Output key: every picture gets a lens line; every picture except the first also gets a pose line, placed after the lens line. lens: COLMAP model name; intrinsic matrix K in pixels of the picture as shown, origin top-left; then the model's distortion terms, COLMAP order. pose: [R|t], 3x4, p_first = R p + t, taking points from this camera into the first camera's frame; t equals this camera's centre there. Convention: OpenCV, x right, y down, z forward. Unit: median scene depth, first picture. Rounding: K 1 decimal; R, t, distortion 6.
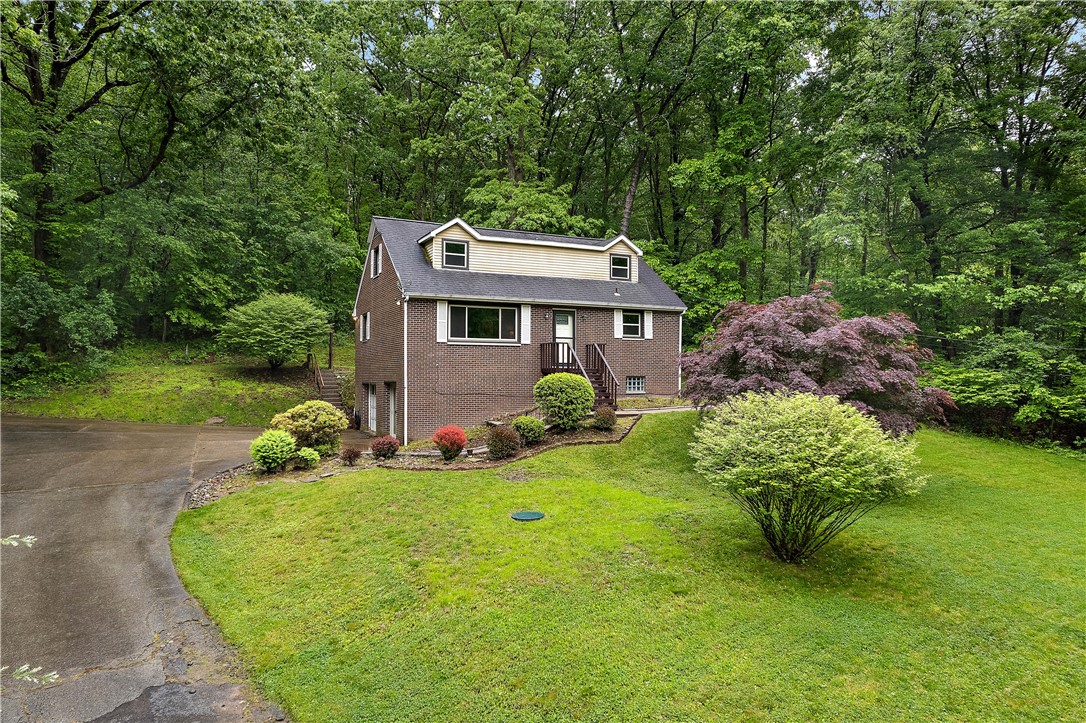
lens RADIAL K [[695.5, 0, 548.9], [0, 695.5, 362.3], [0, 0, 1]] dist [-0.032178, 0.017163]
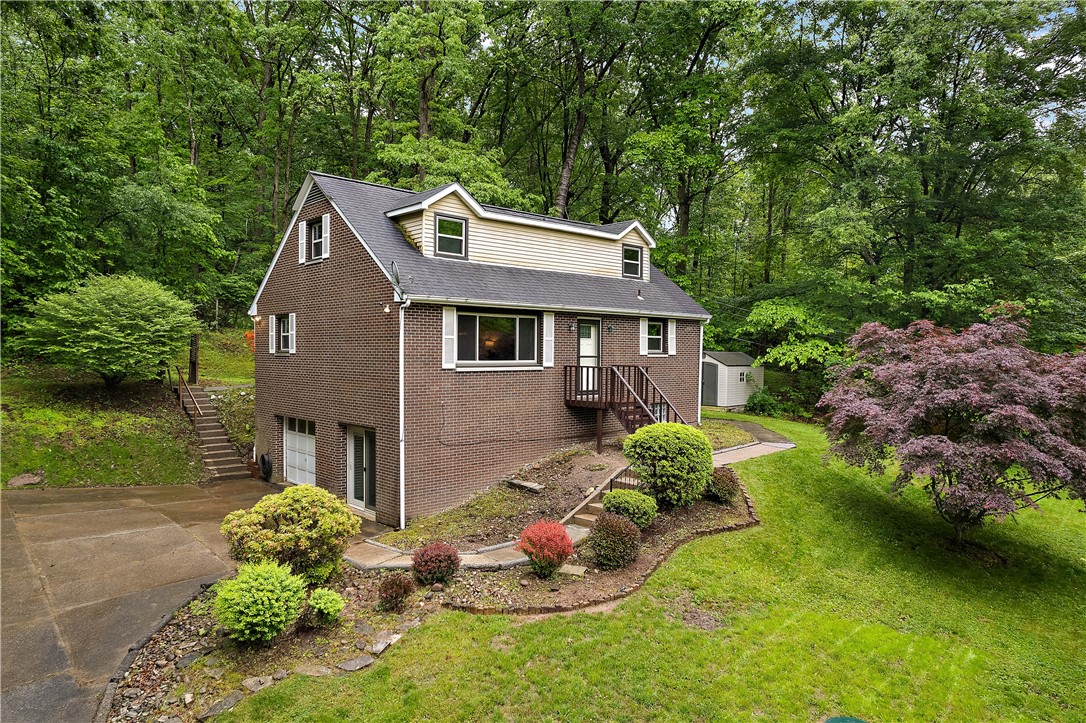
lens RADIAL K [[695.5, 0, 544.4], [0, 695.5, 361.8], [0, 0, 1]] dist [-0.032178, 0.017163]
pose [[0.957598, 0.000677, 0.288106, -0.235367], [-0.010684, 0.999393, 0.033161, -0.053352], [-0.287908, -0.034833, 0.957024, 0.299966]]
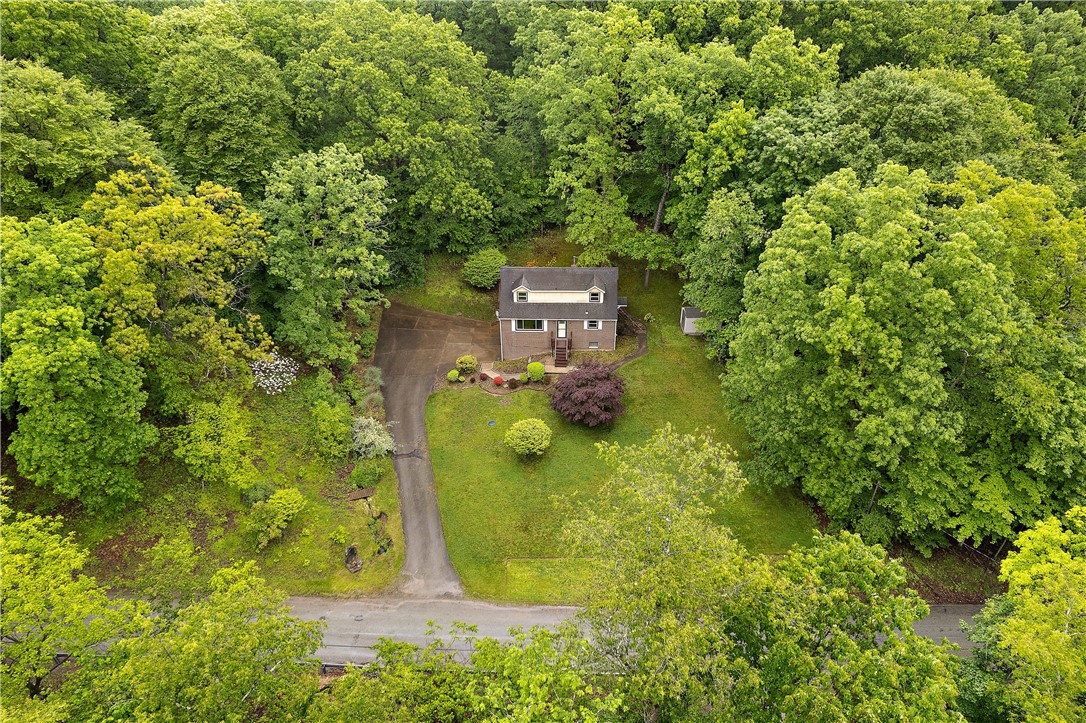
lens RADIAL K [[695.5, 0, 544.1], [0, 695.5, 360.4], [0, 0, 1]] dist [-0.032178, 0.017163]
pose [[0.875247, 0.242857, -0.418286, 1.088043], [0.018959, 0.846915, 0.531390, -1.328666], [0.483304, -0.473028, 0.736656, -1.027196]]
